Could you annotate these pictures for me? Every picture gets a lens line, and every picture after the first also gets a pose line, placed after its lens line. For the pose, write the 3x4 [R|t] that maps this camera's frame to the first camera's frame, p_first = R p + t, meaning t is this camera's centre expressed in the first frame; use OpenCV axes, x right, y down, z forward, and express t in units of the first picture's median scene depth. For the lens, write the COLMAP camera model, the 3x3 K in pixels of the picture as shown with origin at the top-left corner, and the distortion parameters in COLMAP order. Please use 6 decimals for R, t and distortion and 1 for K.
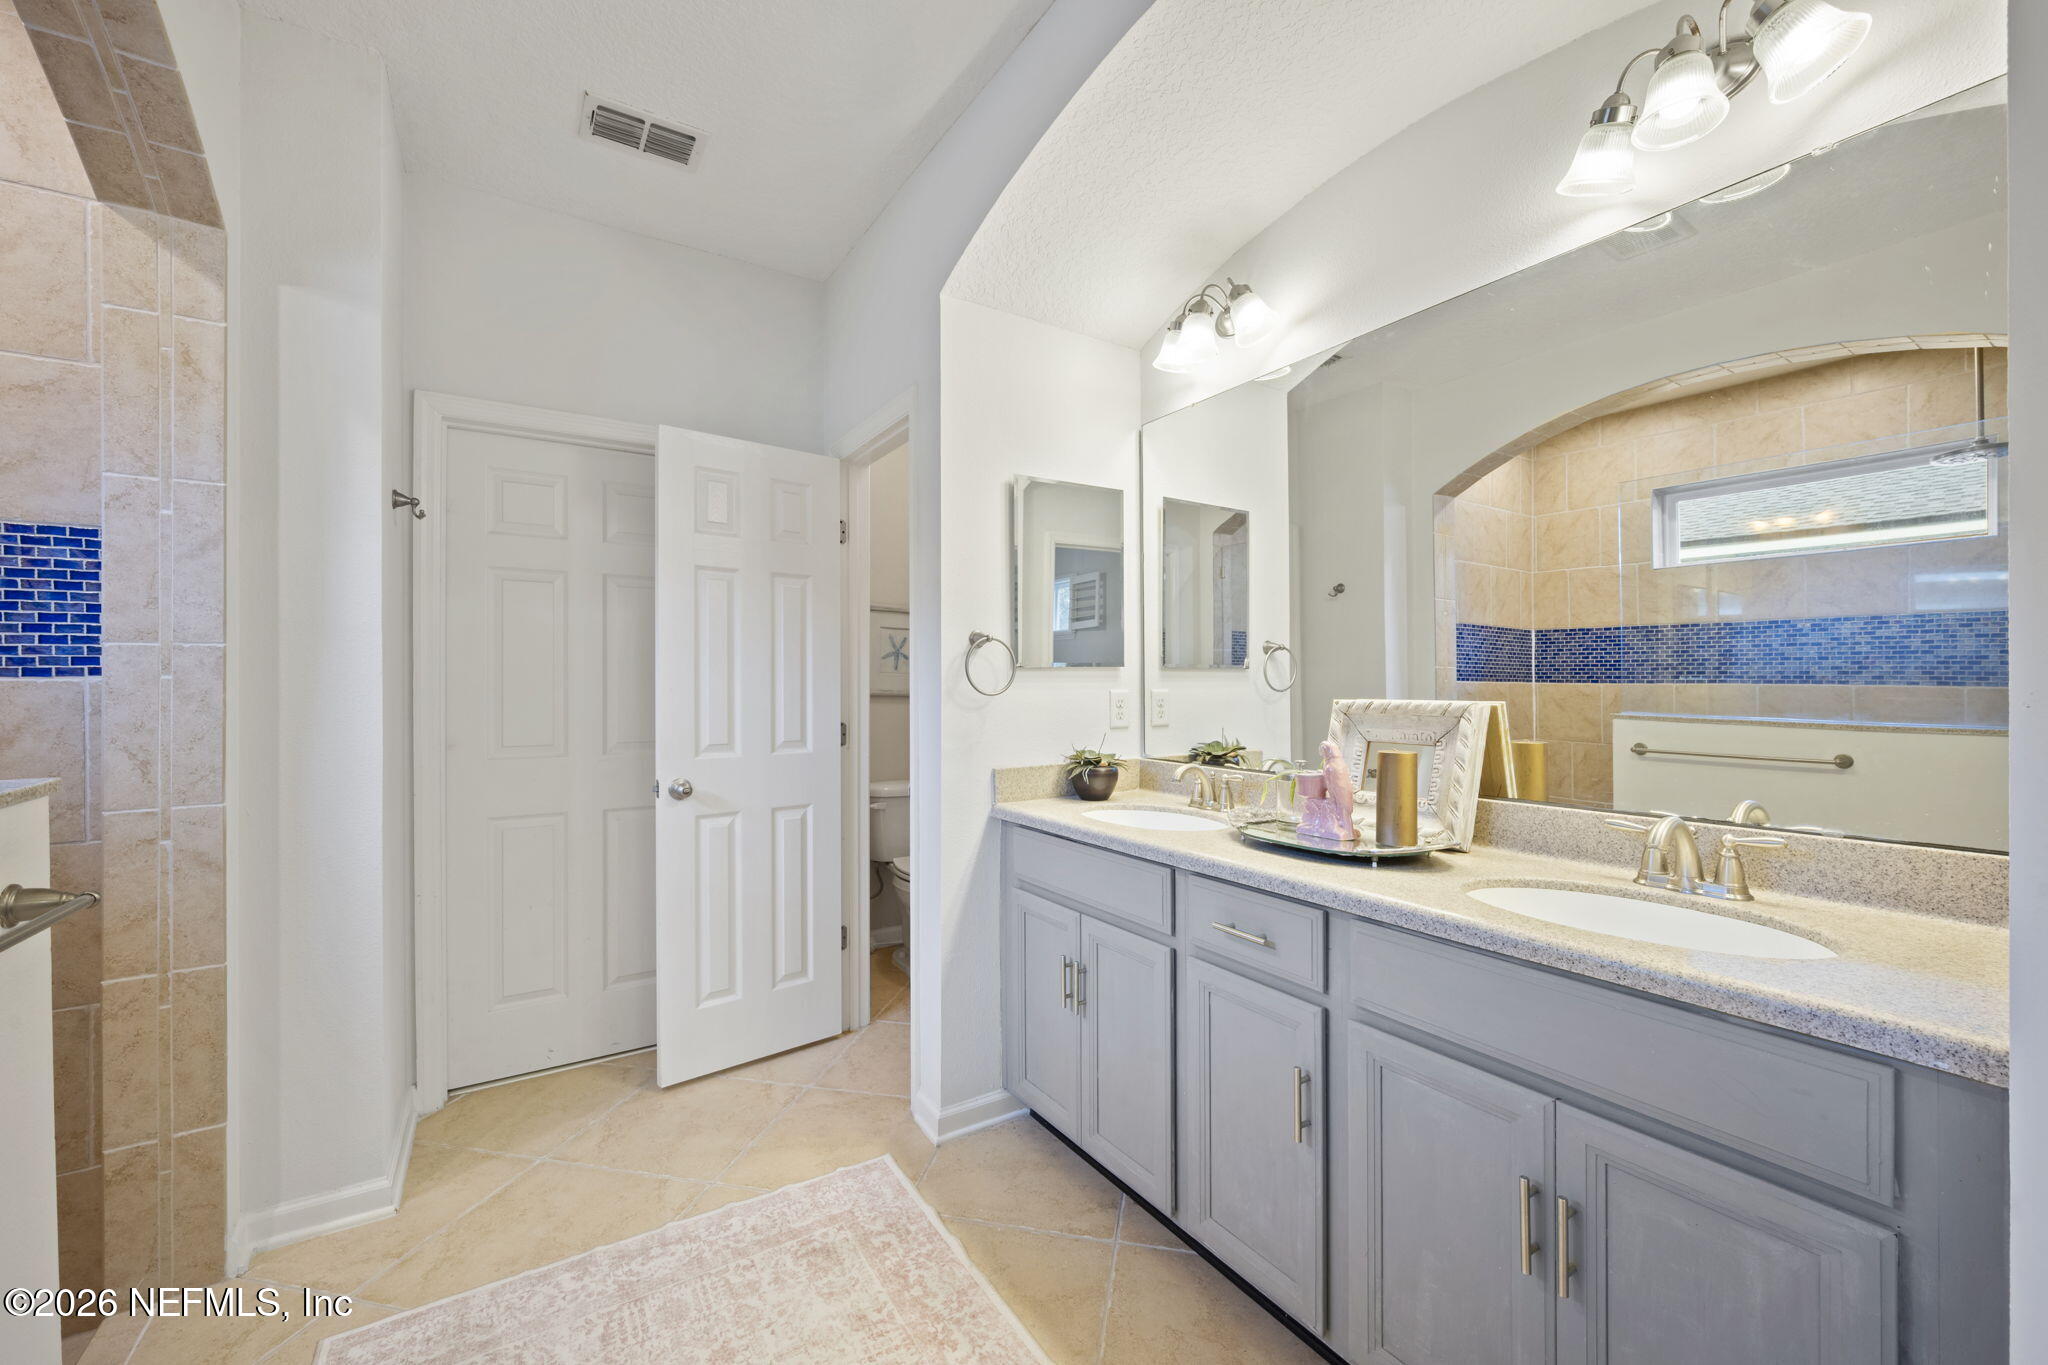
lens RADIAL K [[800.7, 0, 1033.3], [0, 800.7, 691.9], [0, 0, 1]] dist [-0.011118, -0.000022]
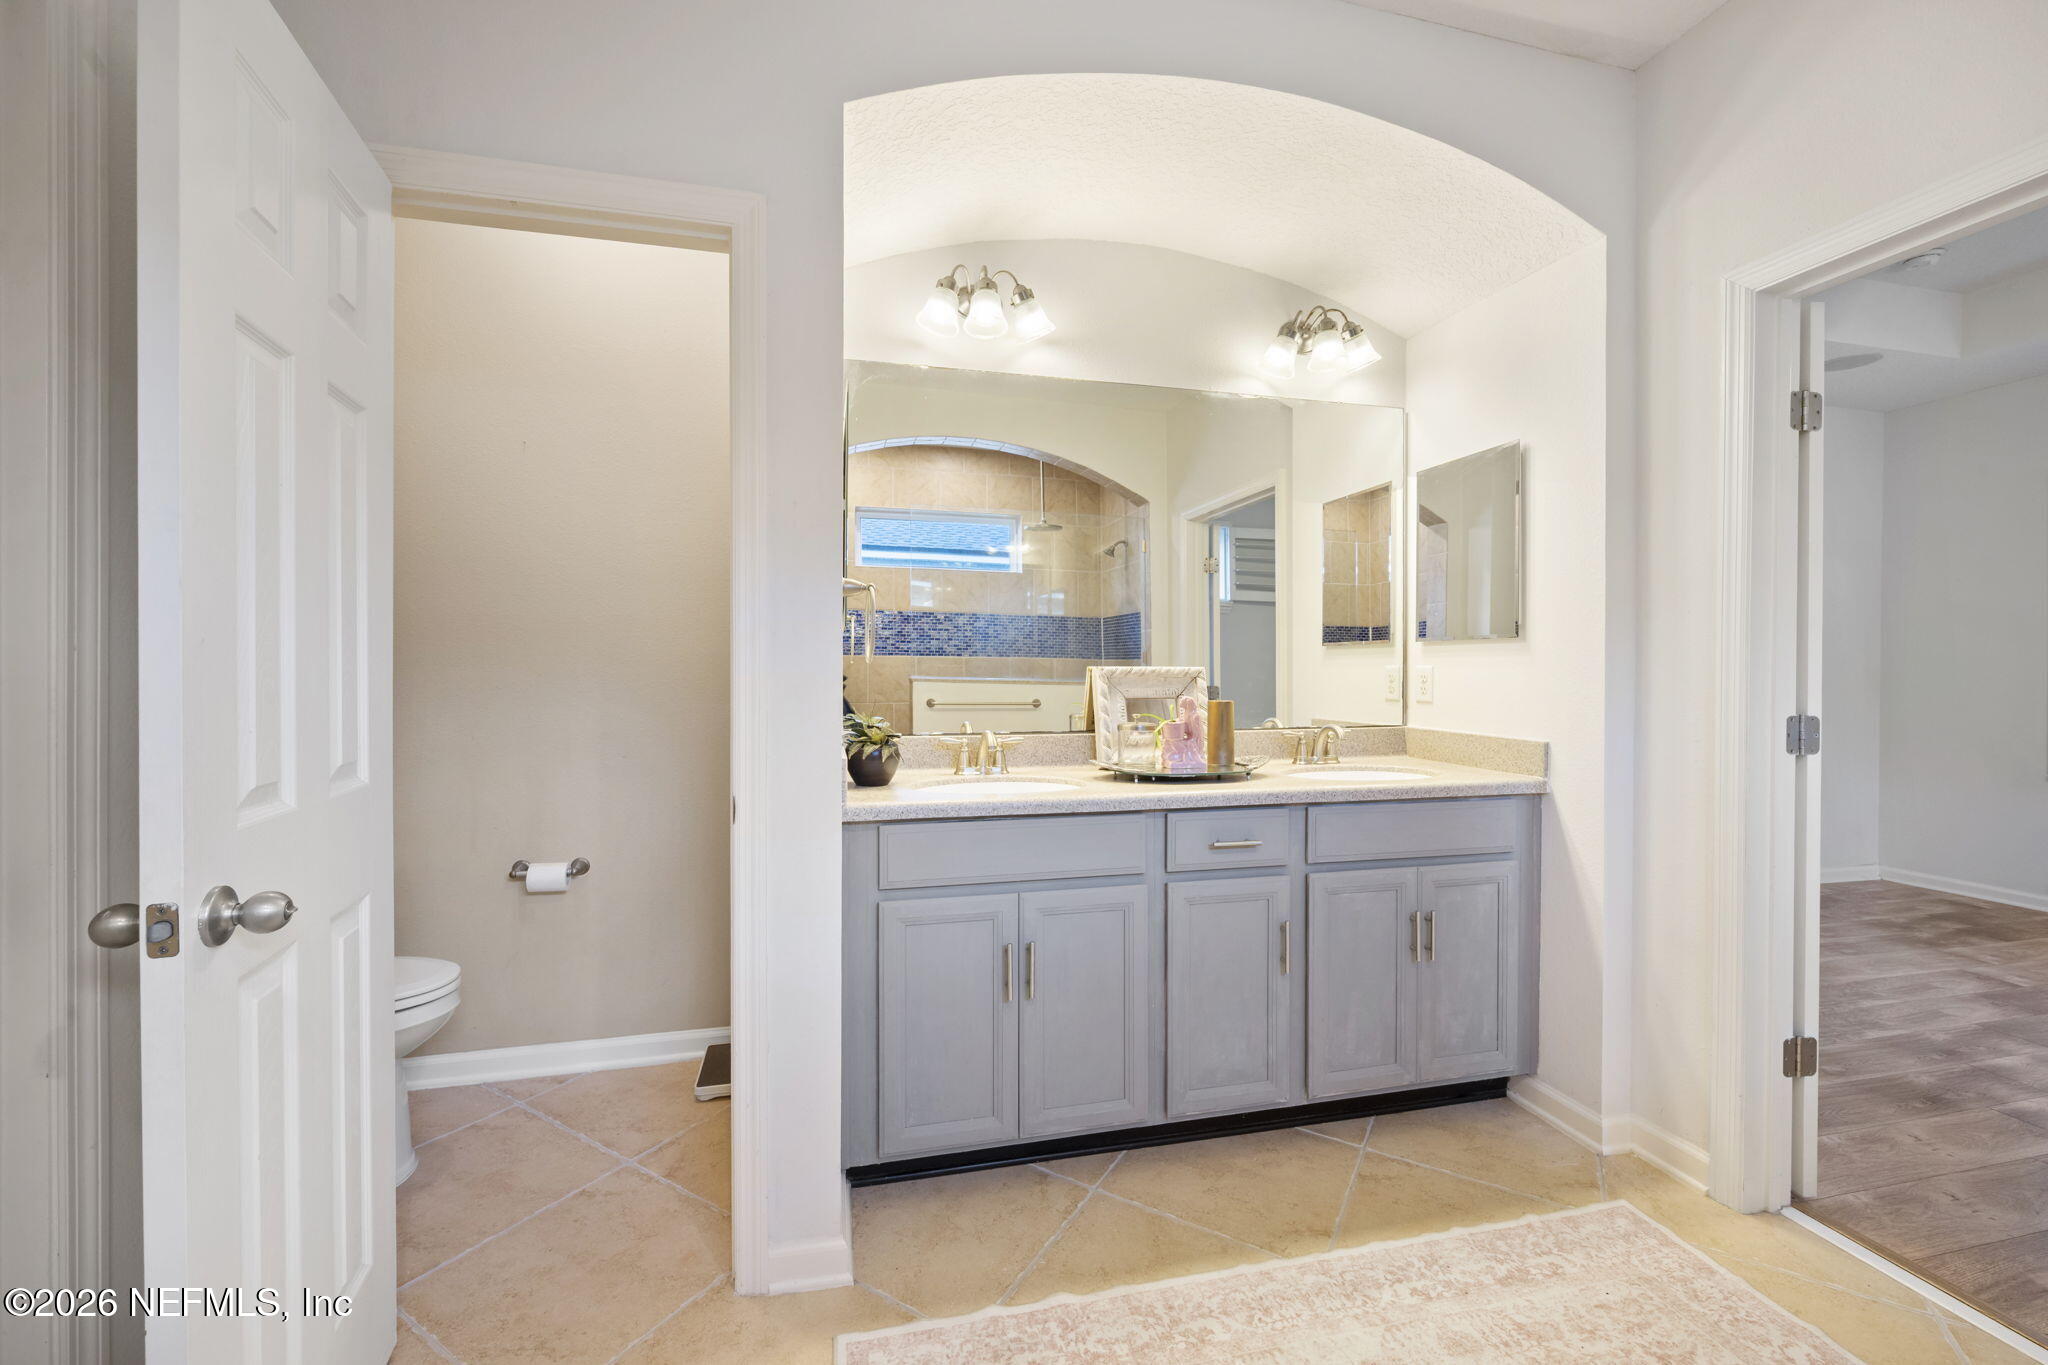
lens RADIAL K [[817.6, 0, 1017.8], [0, 817.6, 664.8], [0, 0, 1]] dist [0.000006, 0.000111]
pose [[0.342389, -0.004748, 0.939546, -0.820404], [0.002393, 0.999988, 0.004181, 0.000421], [-0.939555, 0.000816, 0.342396, 0.641264]]
